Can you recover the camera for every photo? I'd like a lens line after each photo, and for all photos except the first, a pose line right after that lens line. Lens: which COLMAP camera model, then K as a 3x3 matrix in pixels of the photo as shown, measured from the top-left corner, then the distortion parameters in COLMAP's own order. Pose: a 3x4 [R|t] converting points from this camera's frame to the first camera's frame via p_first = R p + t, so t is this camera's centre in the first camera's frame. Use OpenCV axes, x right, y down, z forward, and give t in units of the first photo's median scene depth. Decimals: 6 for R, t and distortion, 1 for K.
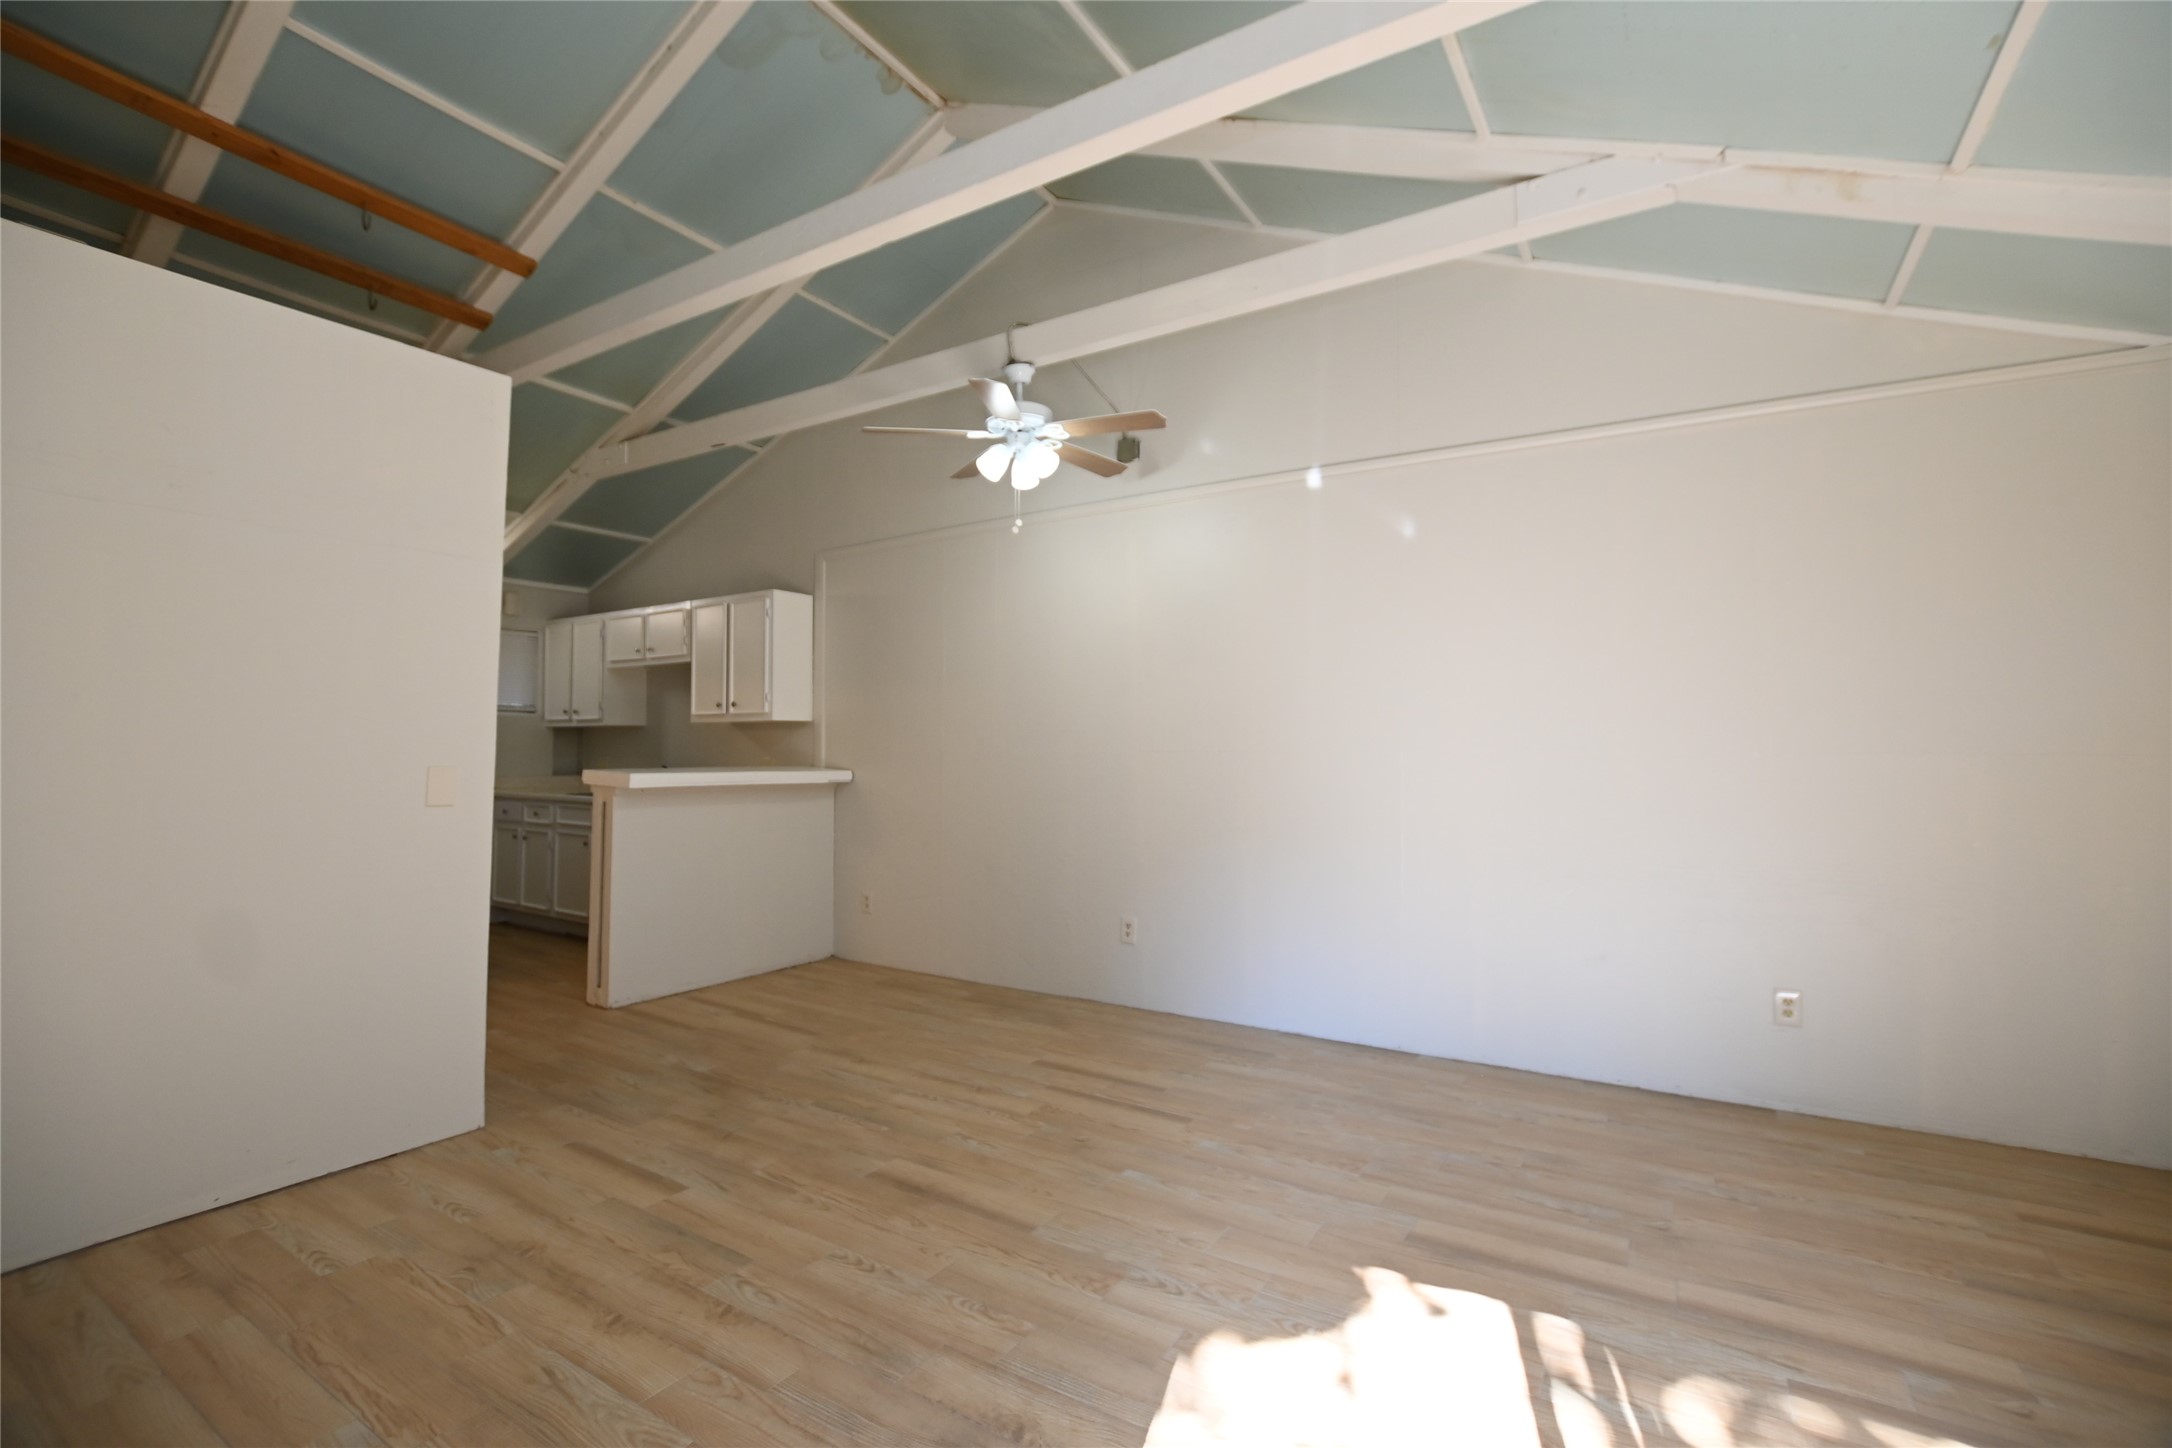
lens RADIAL K [[959.0, 0, 1087.0], [0, 959.0, 727.2], [0, 0, 1]] dist [-0.021880, 0.001618]
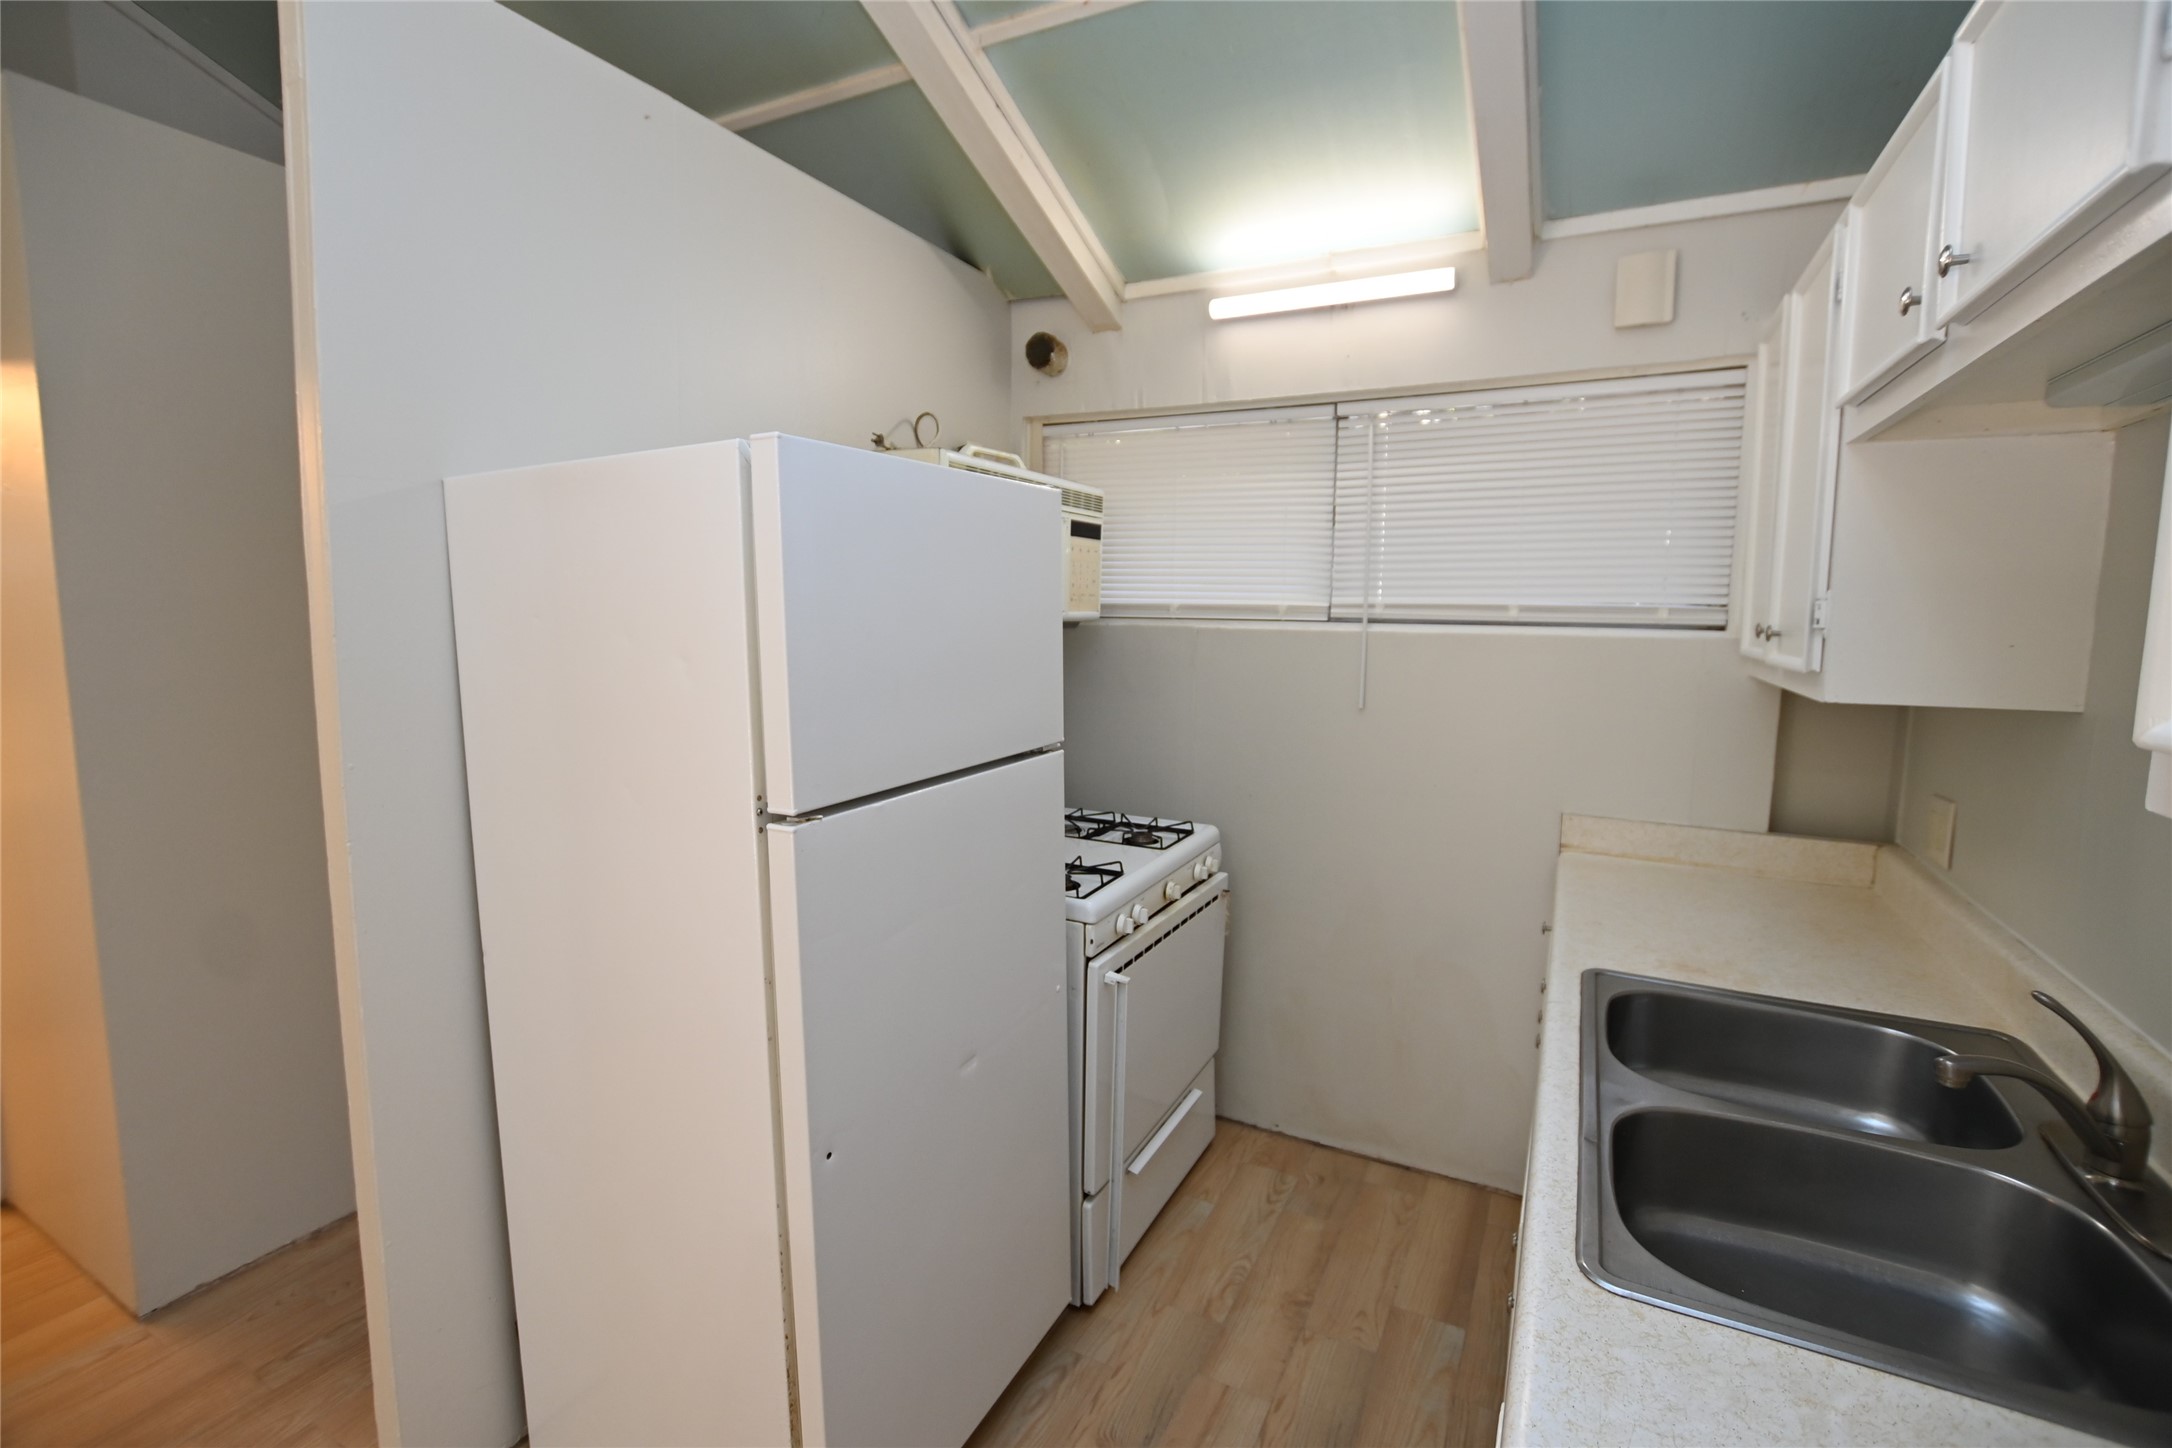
lens RADIAL K [[959.0, 0, 1083.2], [0, 959.0, 716.6], [0, 0, 1]] dist [-0.021880, 0.001618]
pose [[0.086175, 0.110076, -0.990180, -0.478057], [0.019004, 0.993515, 0.112101, -0.044286], [0.996099, -0.028478, 0.083524, 1.292240]]
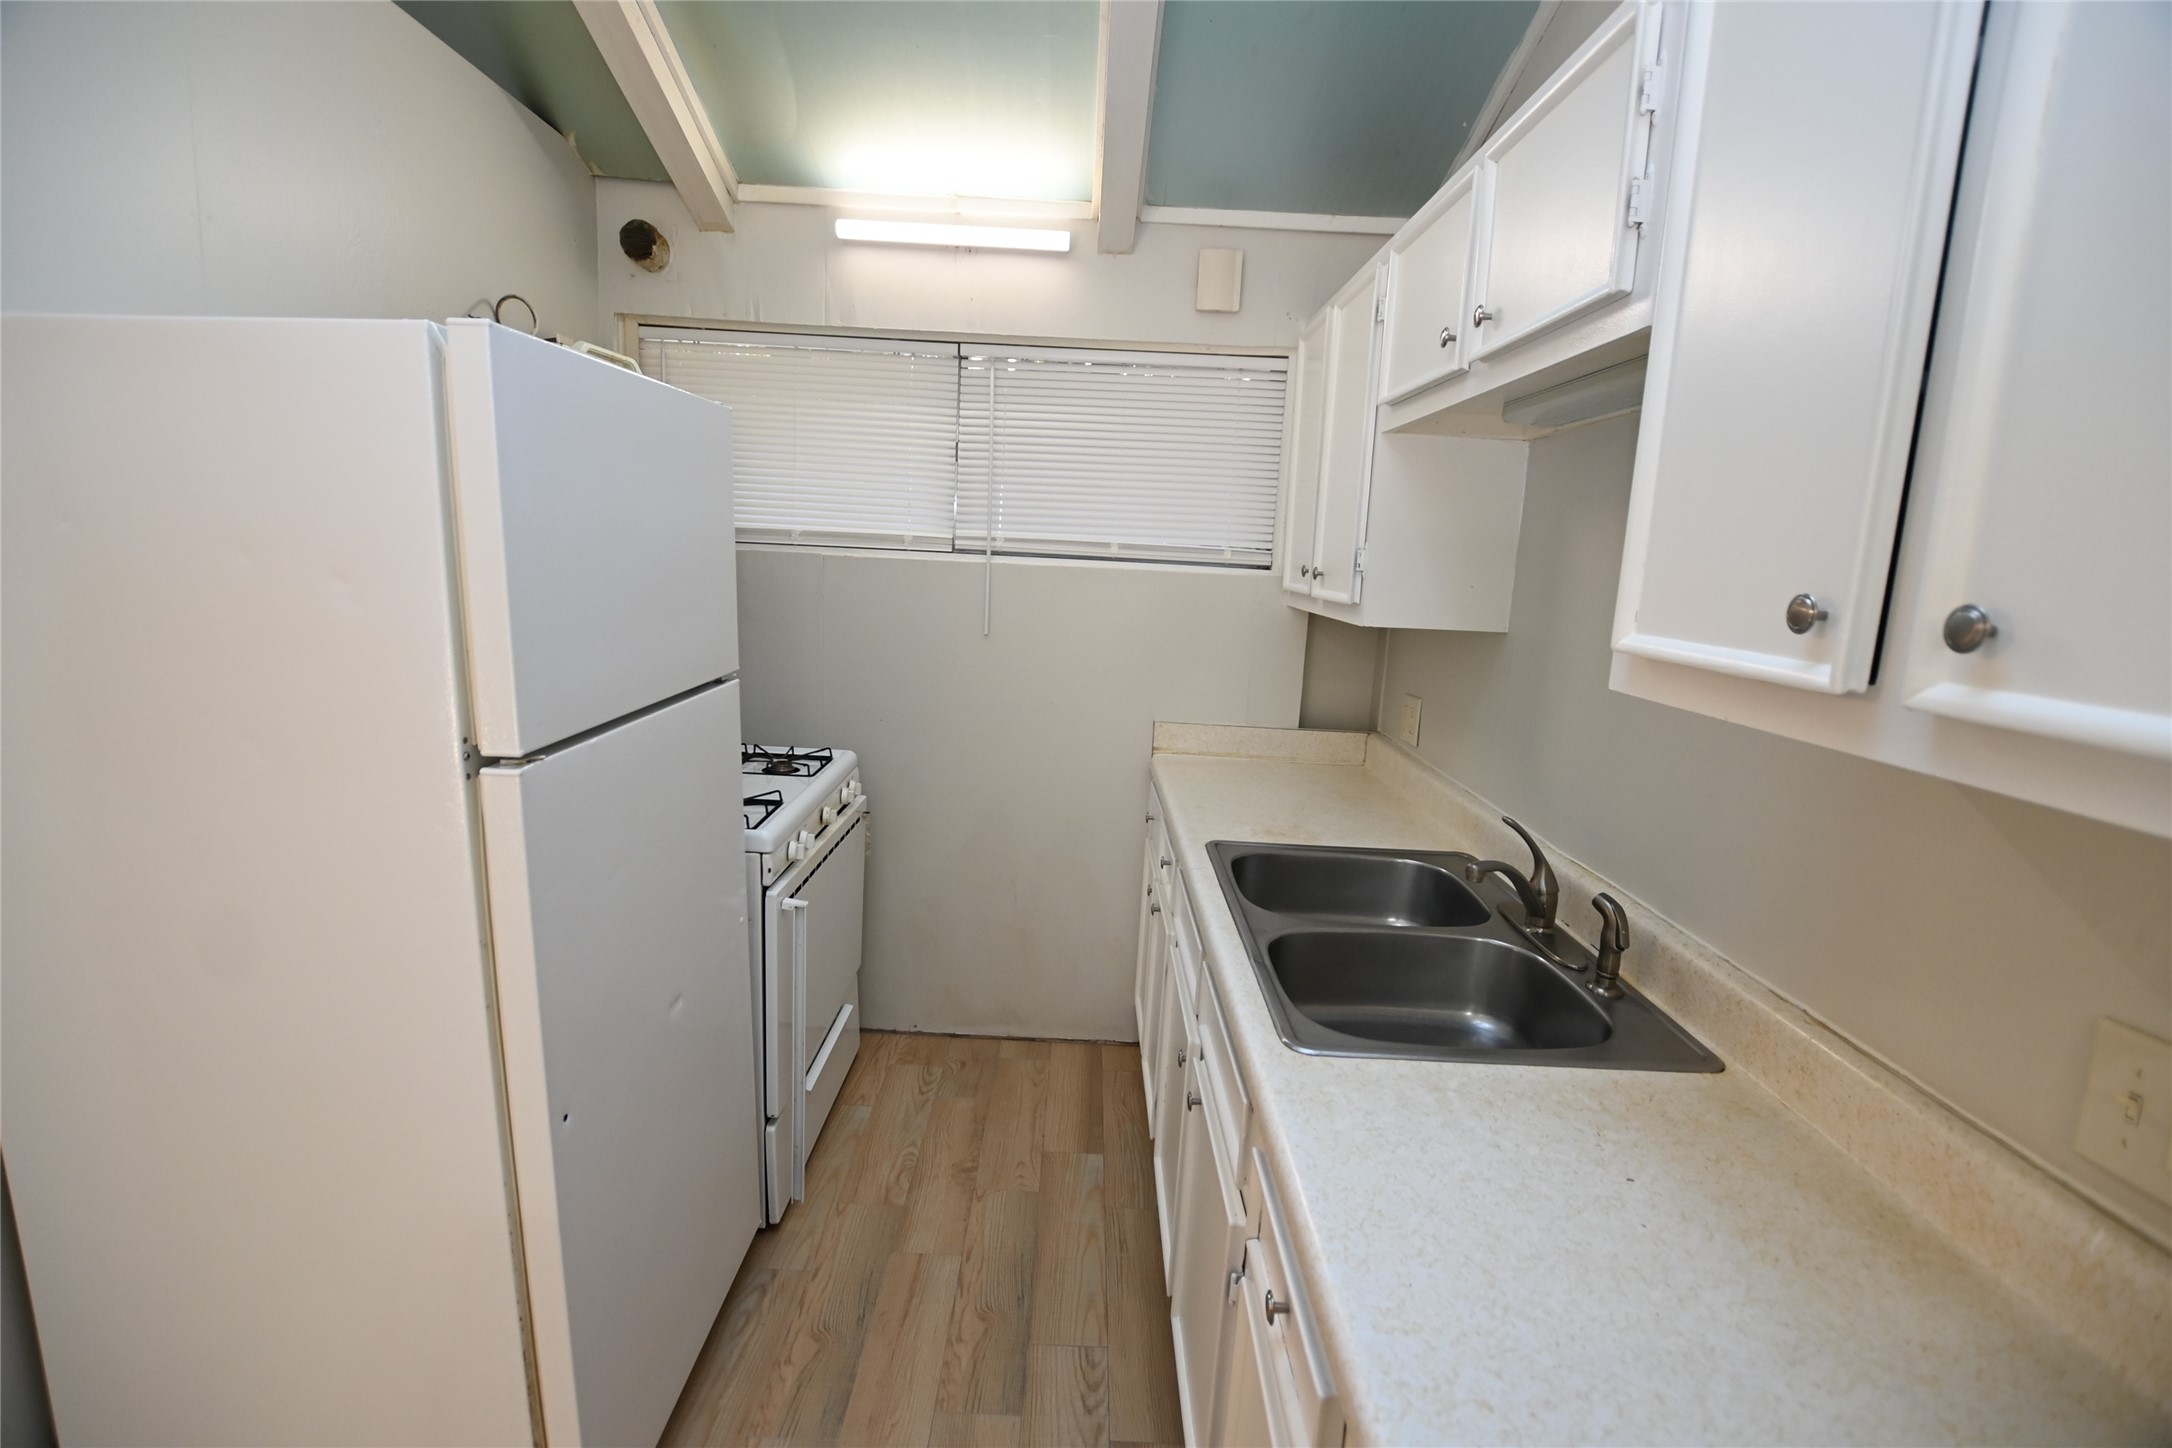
lens RADIAL K [[959.0, 0, 1085.1], [0, 959.0, 716.7], [0, 0, 1]] dist [-0.021880, 0.001618]
pose [[0.534477, 0.168197, -0.828278, -0.473220], [-0.022226, 0.982456, 0.185163, -0.046063], [0.844891, -0.080556, 0.528838, 1.219811]]
